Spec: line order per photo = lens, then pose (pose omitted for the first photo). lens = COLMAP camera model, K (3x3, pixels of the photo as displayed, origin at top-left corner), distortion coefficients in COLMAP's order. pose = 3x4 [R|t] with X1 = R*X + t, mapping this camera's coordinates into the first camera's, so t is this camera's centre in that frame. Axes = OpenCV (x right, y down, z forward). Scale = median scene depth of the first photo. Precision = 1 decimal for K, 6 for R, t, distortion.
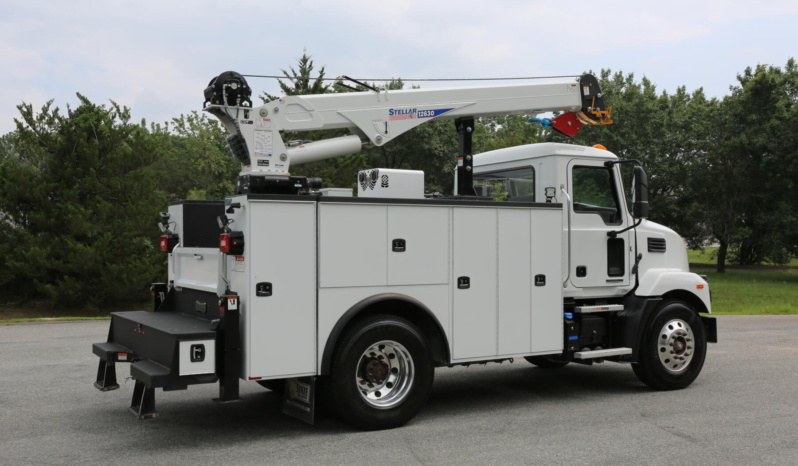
lens RADIAL K [[778.0, 0, 391.4], [0, 778.0, 248.2], [0, 0, 1]] dist [-0.016108, -0.003885]
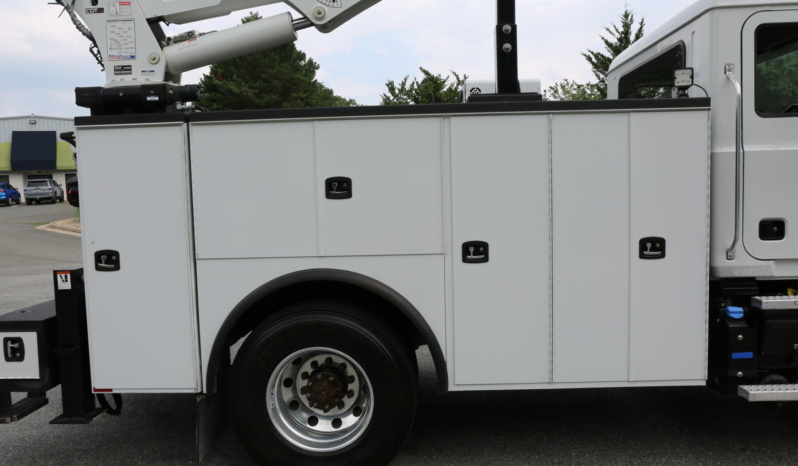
lens RADIAL K [[592.3, 0, 399.0], [0, 592.3, 233.0], [0, 0, 1]] dist [-0.039326, 0.007977]
pose [[0.854727, 0.018156, -0.518761, 0.238344], [0.020754, 0.997394, 0.069102, -0.000018], [0.518663, -0.069830, 0.852122, 0.543780]]
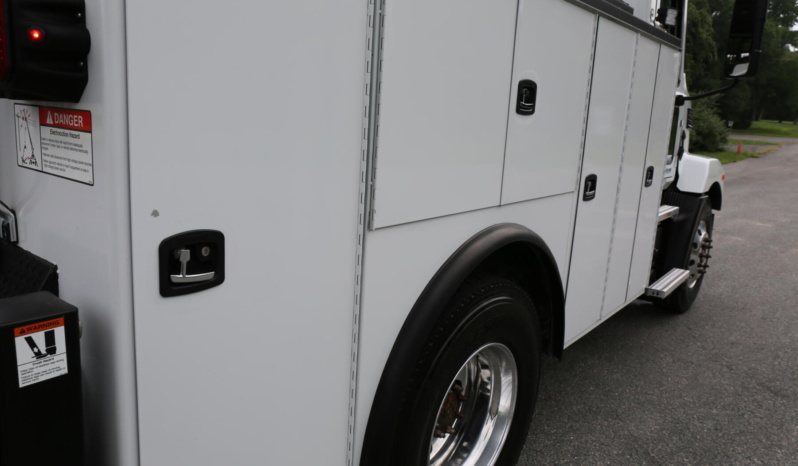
lens RADIAL K [[600.3, 0, 399.0], [0, 600.3, 233.0], [0, 0, 1]] dist [-0.030804, 0.005144]
pose [[0.925203, -0.020909, 0.378897, -0.134464], [-0.060752, 0.977441, 0.202283, 0.004590], [-0.374579, -0.210172, 0.903061, 0.635339]]
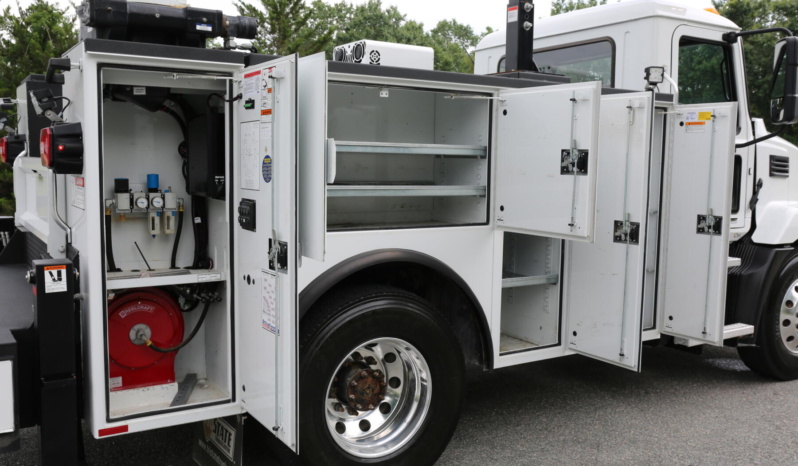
lens RADIAL K [[717.6, 0, 399.0], [0, 717.6, 233.0], [0, 0, 1]] dist [-0.054953, 0.093669]
pose [[0.998822, 0.011617, 0.047114, -0.016319], [-0.016015, 0.995437, 0.094071, 0.000758], [-0.045806, -0.094715, 0.994450, 0.435291]]
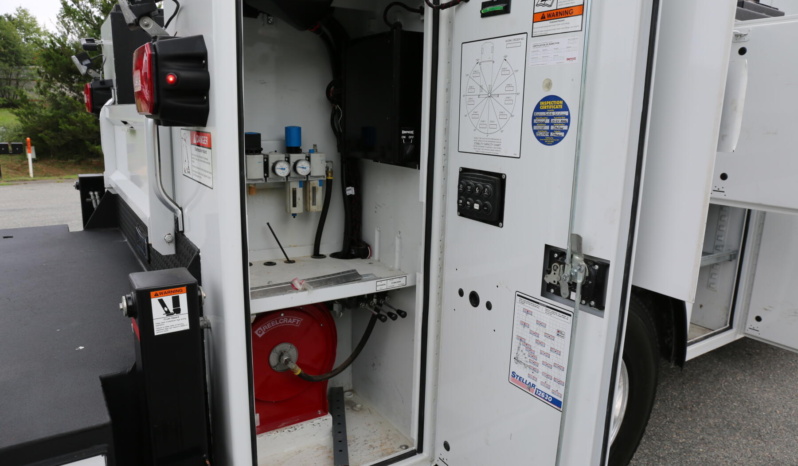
lens RADIAL K [[538.8, 0, 399.0], [0, 538.8, 233.0], [0, 0, 1]] dist [-0.114896, 0.094199]
pose [[0.998432, 0.014185, 0.054148, -0.103557], [-0.025122, 0.978019, 0.206999, 0.004222], [-0.050021, -0.208035, 0.976842, 0.625901]]
